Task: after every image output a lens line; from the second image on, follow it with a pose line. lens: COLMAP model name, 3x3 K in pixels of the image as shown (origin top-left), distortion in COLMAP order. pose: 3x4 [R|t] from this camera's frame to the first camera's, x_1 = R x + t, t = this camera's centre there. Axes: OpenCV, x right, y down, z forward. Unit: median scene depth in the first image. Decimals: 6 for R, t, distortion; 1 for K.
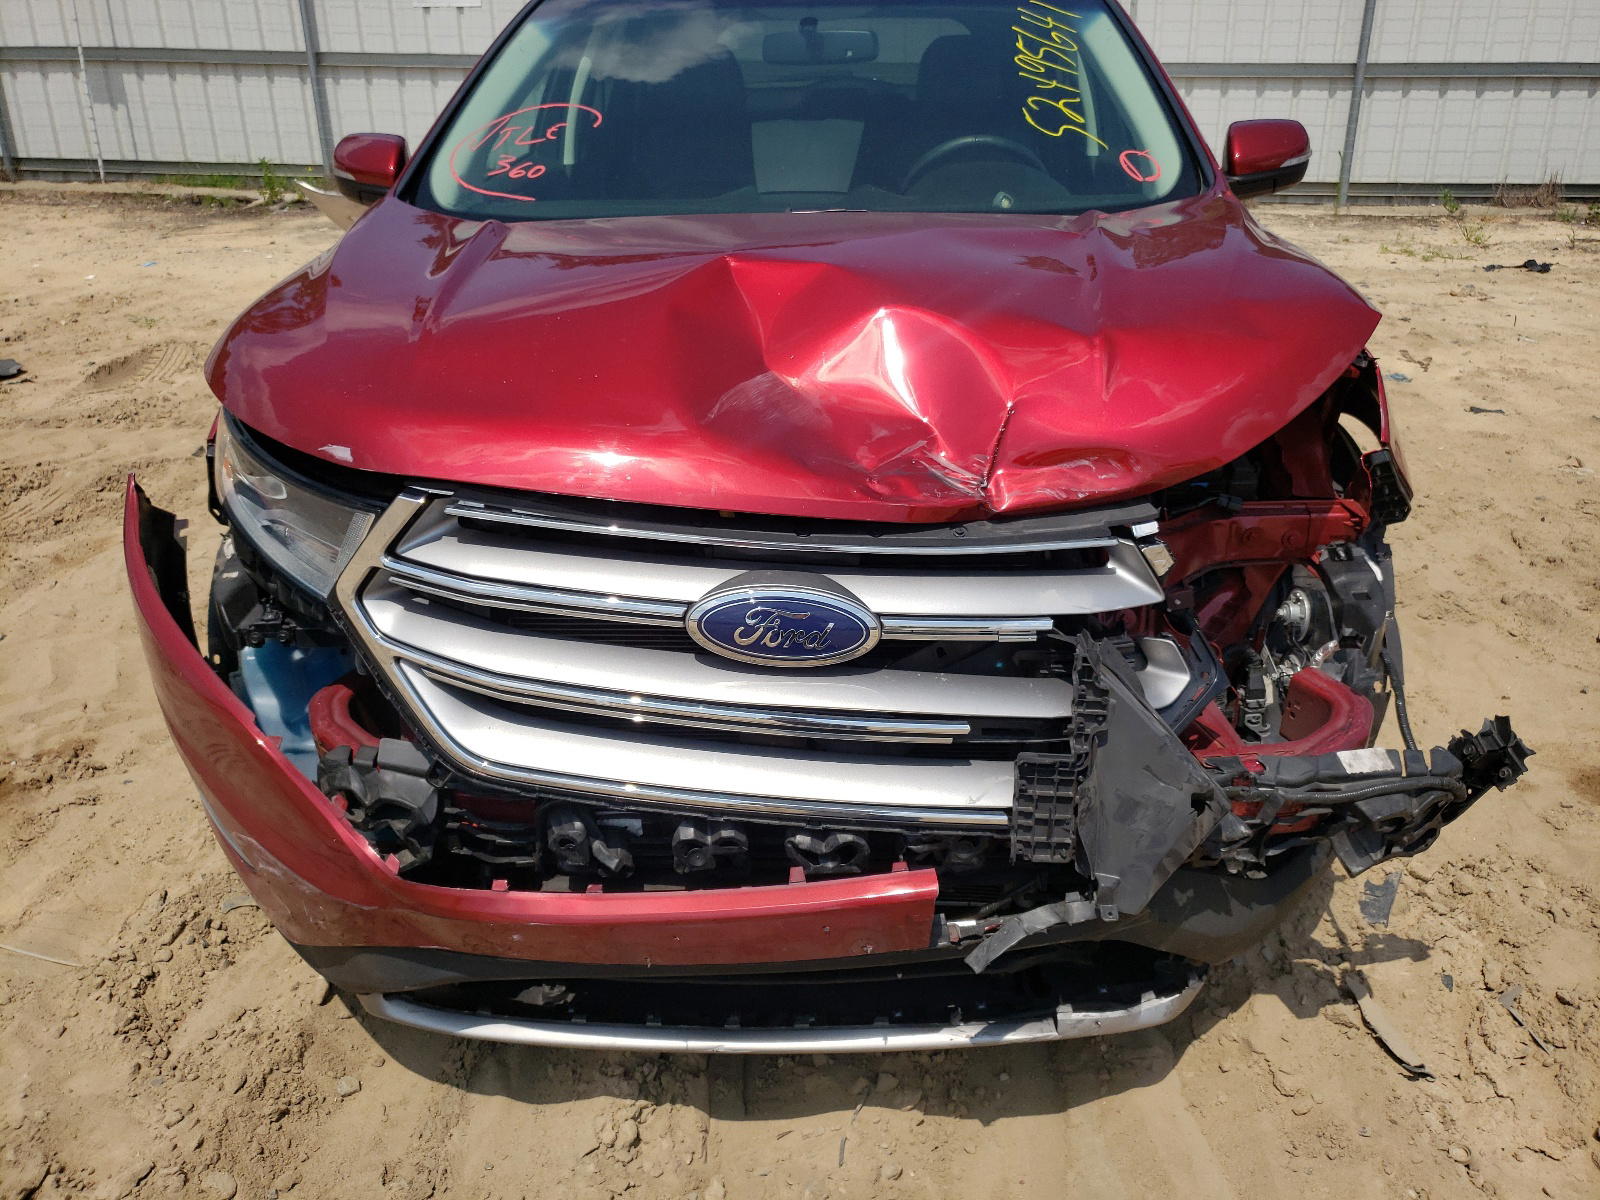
lens RADIAL K [[1254.1, 0, 801.2], [0, 1254.1, 573.9], [0, 0, 1]] dist [0.014198, 0.003125]
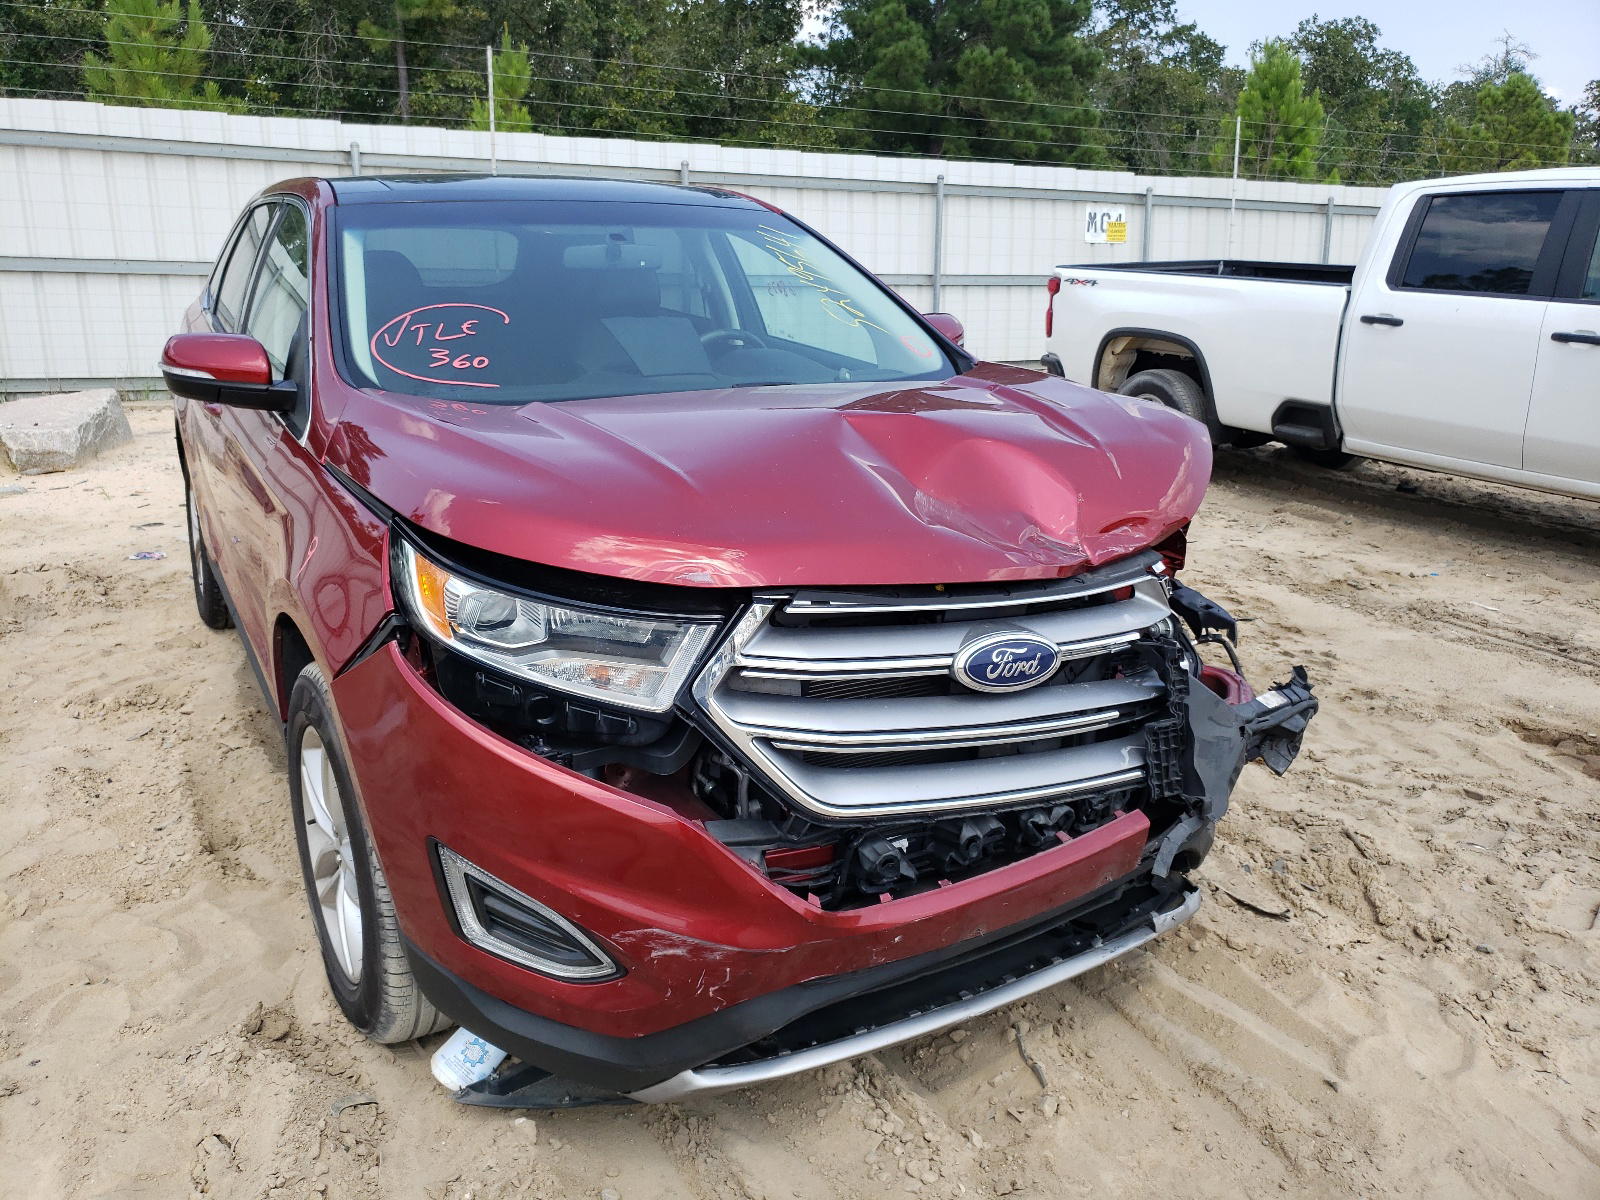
lens RADIAL K [[1188.9, 0, 798.3], [0, 1188.9, 493.7], [0, 0, 1]] dist [0.000332, 0.000496]
pose [[0.870708, -0.085576, 0.484298, -0.823601], [0.176896, 0.973333, -0.146050, 0.011285], [-0.458885, 0.212837, 0.862627, -0.073133]]
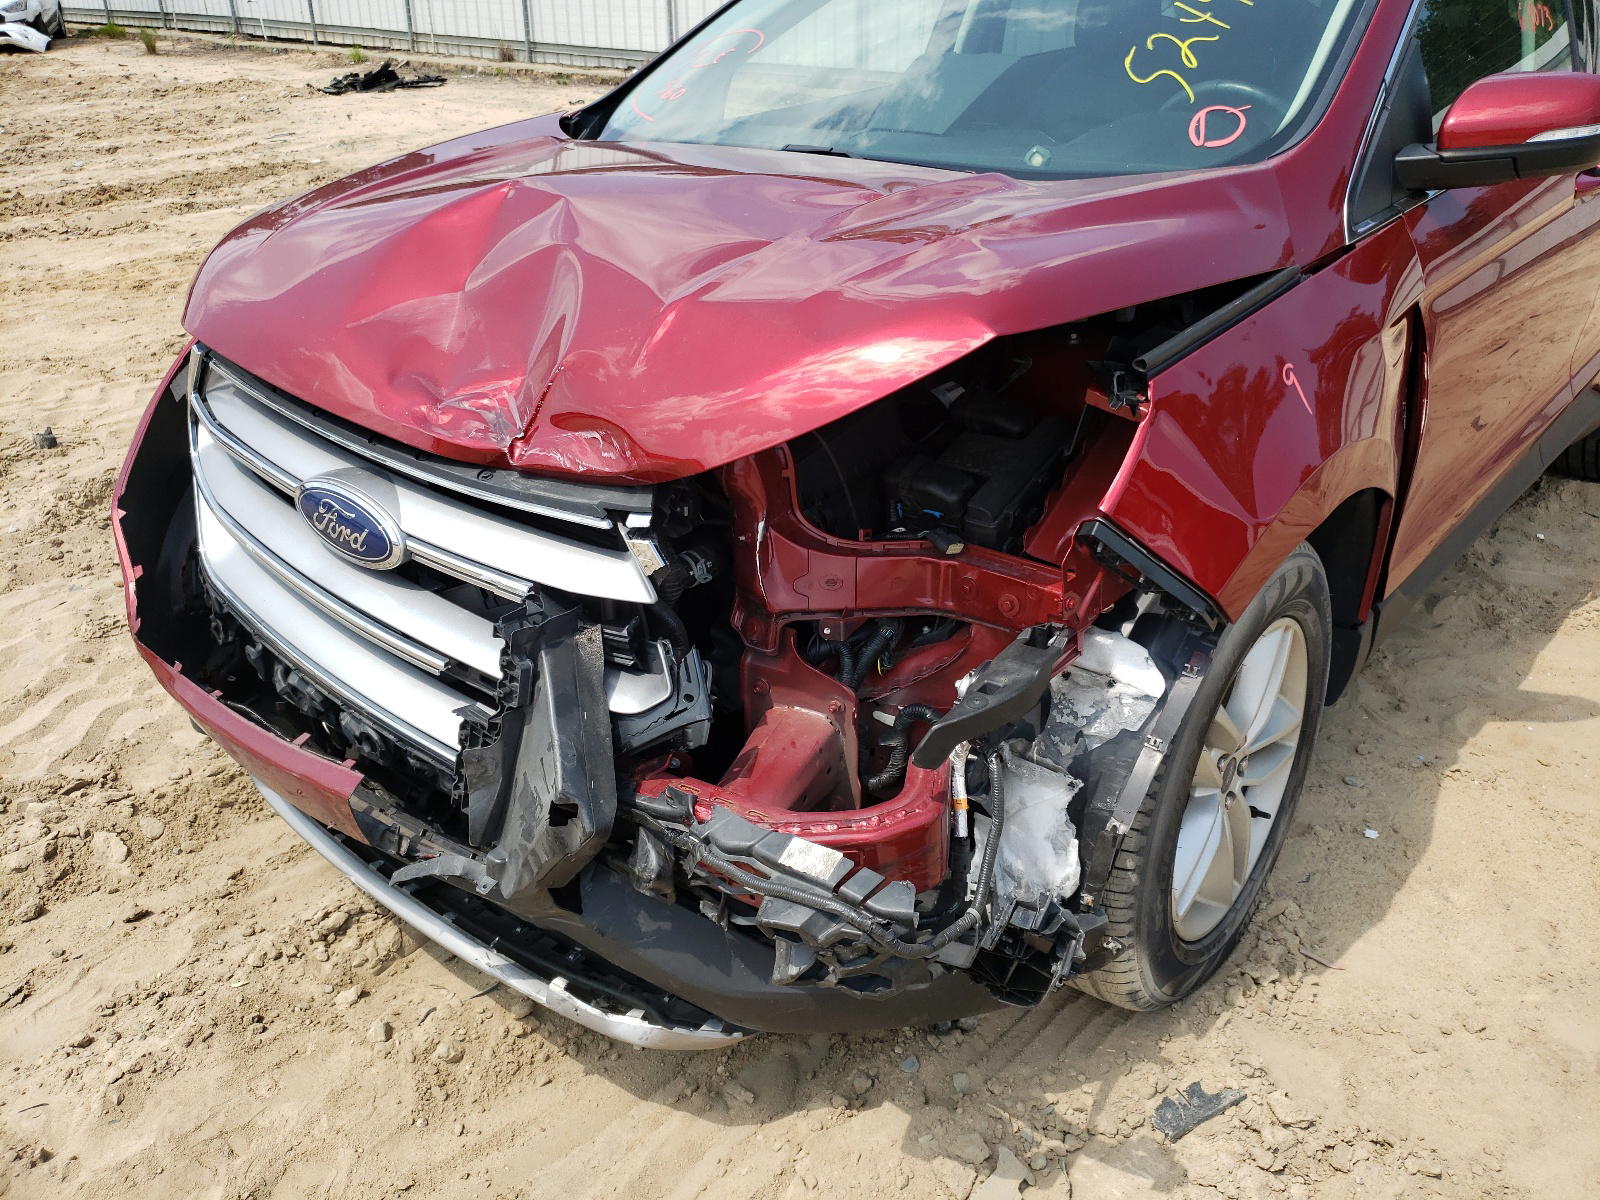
lens RADIAL K [[1294.5, 0, 851.9], [0, 1294.5, 576.4], [0, 0, 1]] dist [0.009201, 0.011468]
pose [[0.775268, 0.265903, -0.572936, 0.961886], [-0.226590, 0.963776, 0.140684, -0.167074], [0.589590, 0.020753, 0.807436, 0.338398]]
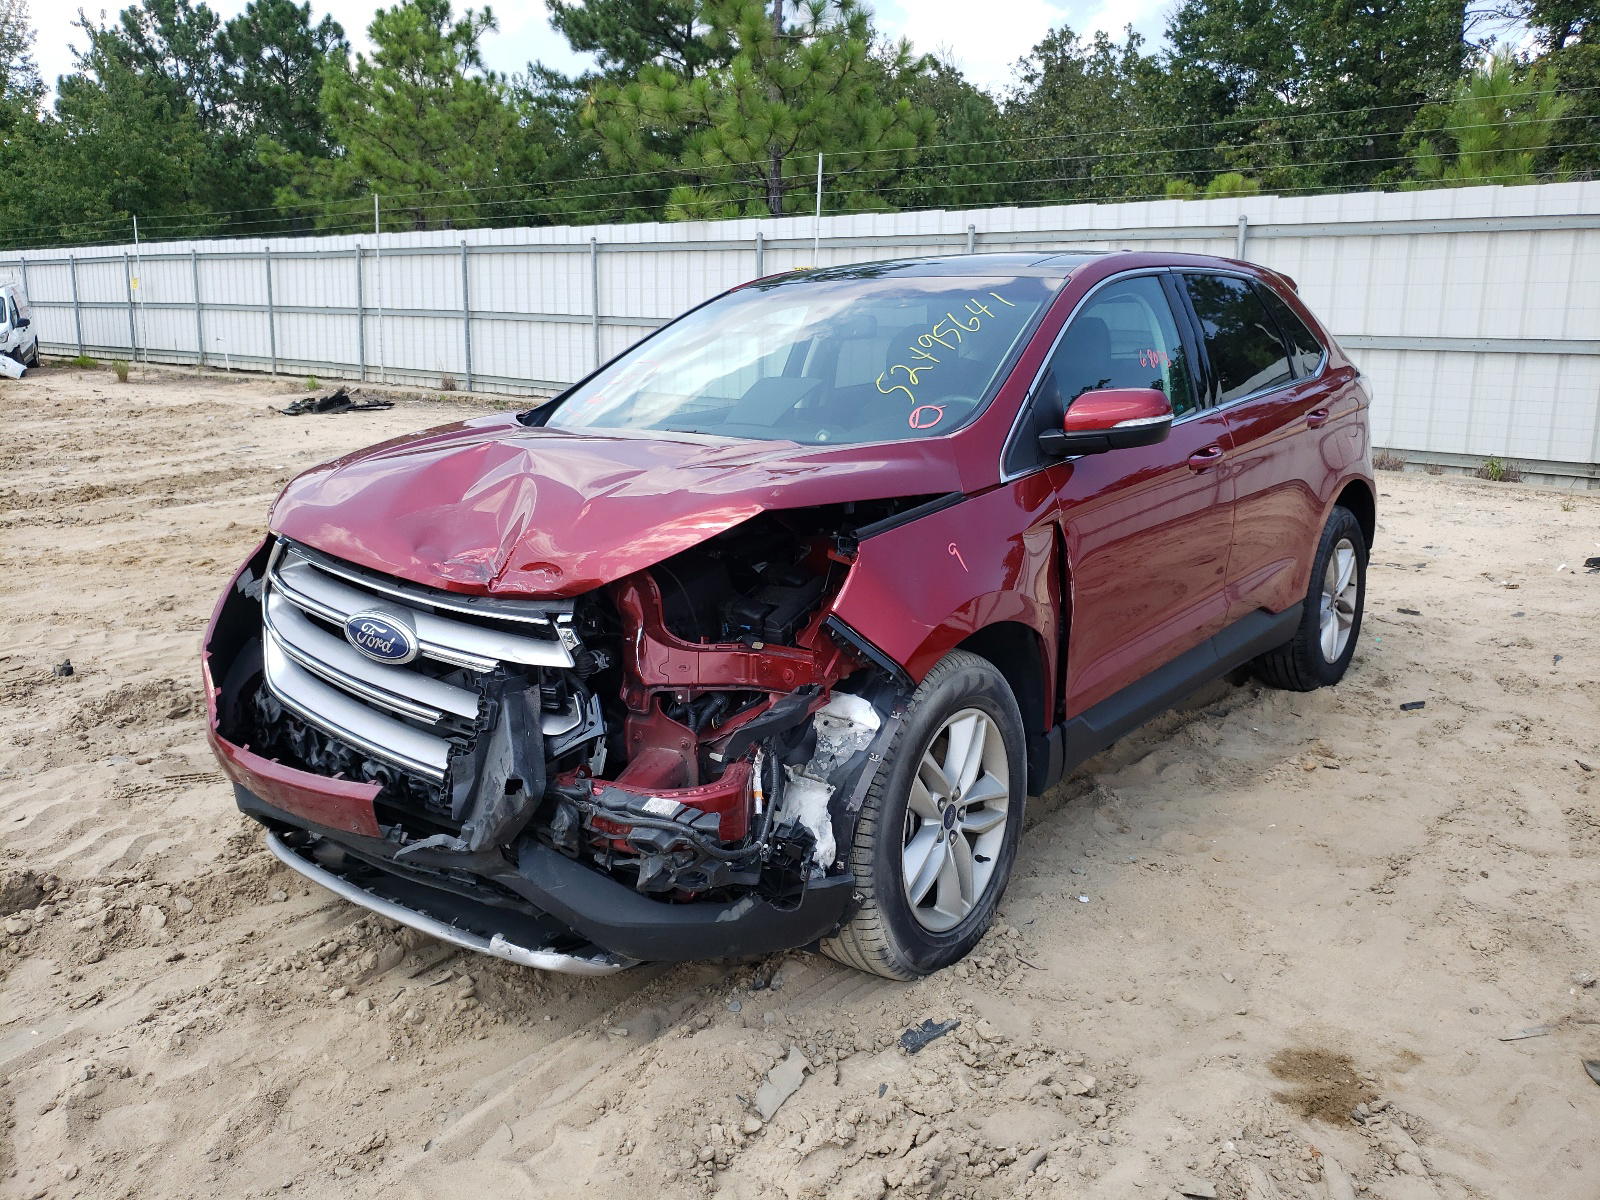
lens RADIAL K [[1294.5, 0, 851.9], [0, 1294.5, 576.4], [0, 0, 1]] dist [0.009201, 0.011468]
pose [[0.813274, 0.122446, -0.568851, 1.498399], [-0.221378, 0.969203, -0.107878, 0.008758], [0.538123, 0.213665, 0.815335, -0.133190]]
